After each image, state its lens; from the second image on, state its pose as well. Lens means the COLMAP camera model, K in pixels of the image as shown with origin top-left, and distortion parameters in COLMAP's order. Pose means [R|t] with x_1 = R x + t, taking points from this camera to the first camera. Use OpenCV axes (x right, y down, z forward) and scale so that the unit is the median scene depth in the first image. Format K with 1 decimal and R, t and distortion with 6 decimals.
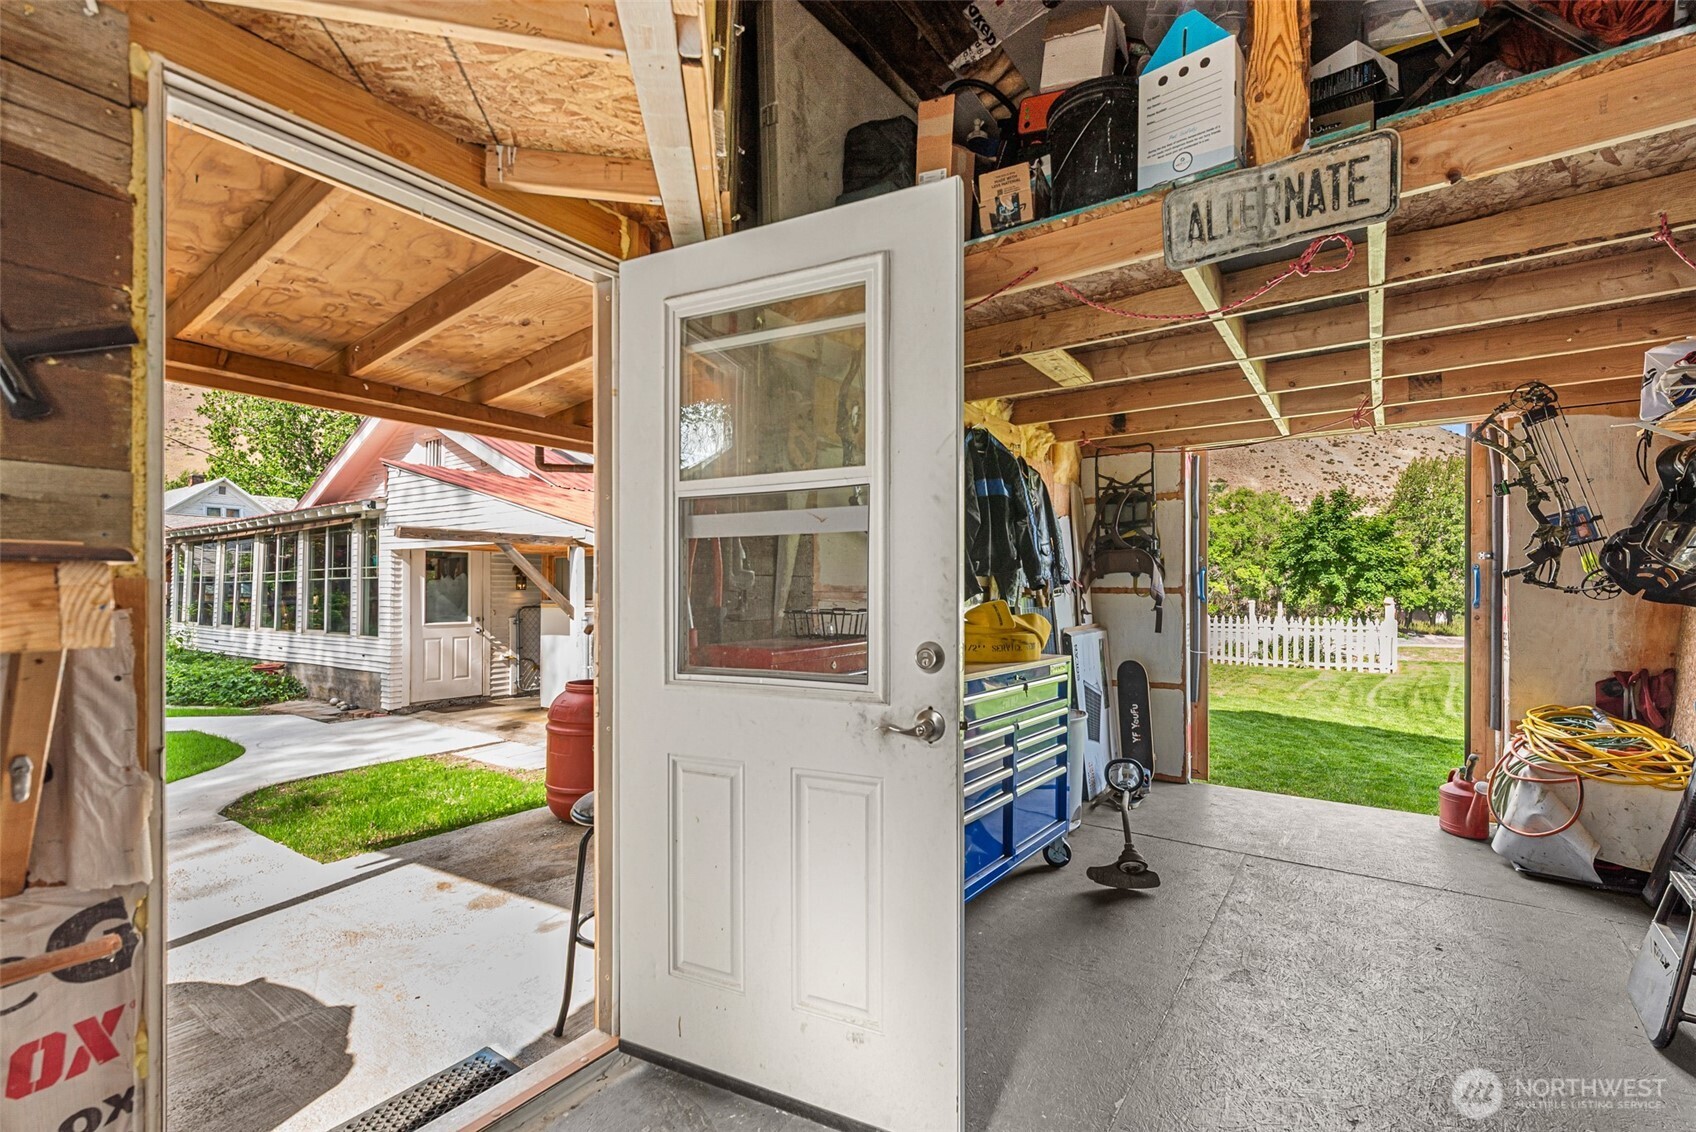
lens RADIAL K [[748.2, 0, 862.8], [0, 748.2, 574.5], [0, 0, 1]] dist [0.000920, -0.000398]
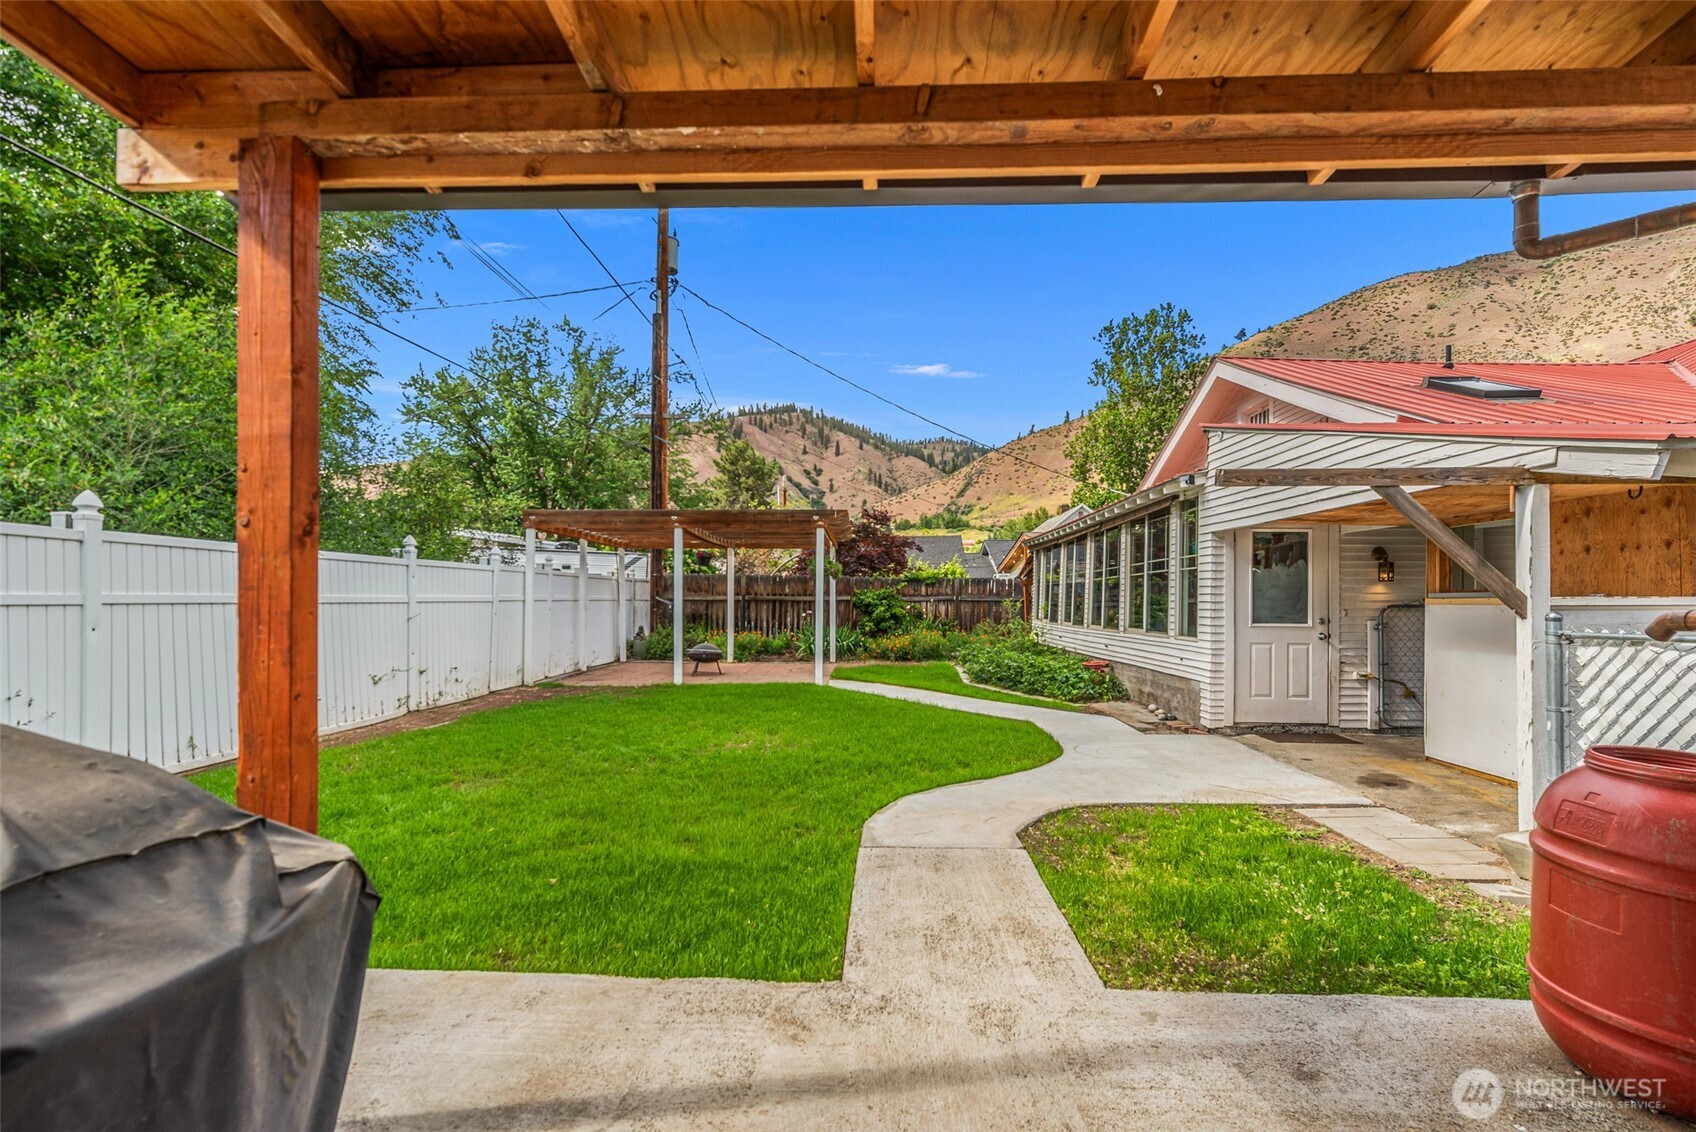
lens RADIAL K [[748.2, 0, 854.5], [0, 748.2, 613.8], [0, 0, 1]] dist [0.000920, -0.000398]
pose [[0.532141, 0.016519, -0.846495, -0.133119], [0.014145, 0.999497, 0.028397, 0.024860], [0.846537, -0.027085, 0.531640, 0.214392]]
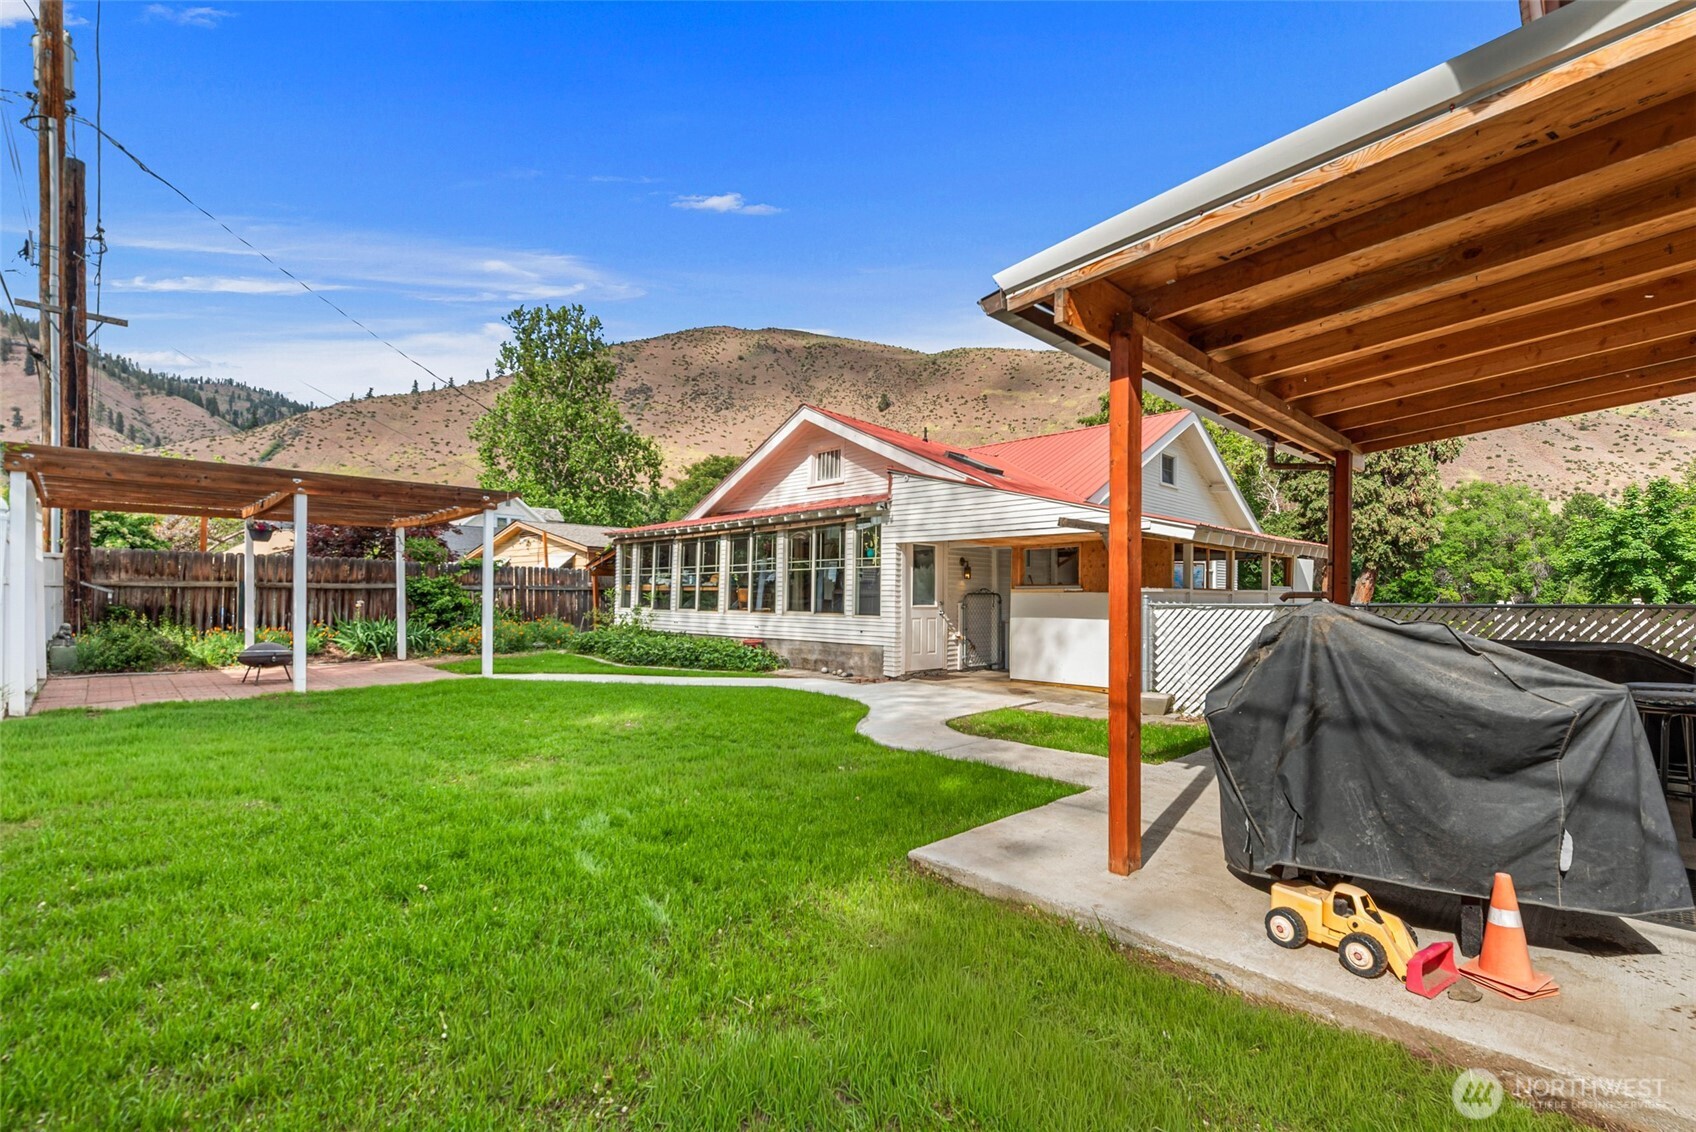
lens RADIAL K [[748.2, 0, 851.7], [0, 748.2, 622.6], [0, 0, 1]] dist [0.000920, -0.000398]
pose [[0.980666, 0.012769, -0.195273, -0.420381], [-0.001822, 0.998421, 0.056138, 0.024814], [0.195682, -0.054697, 0.979141, -0.162234]]
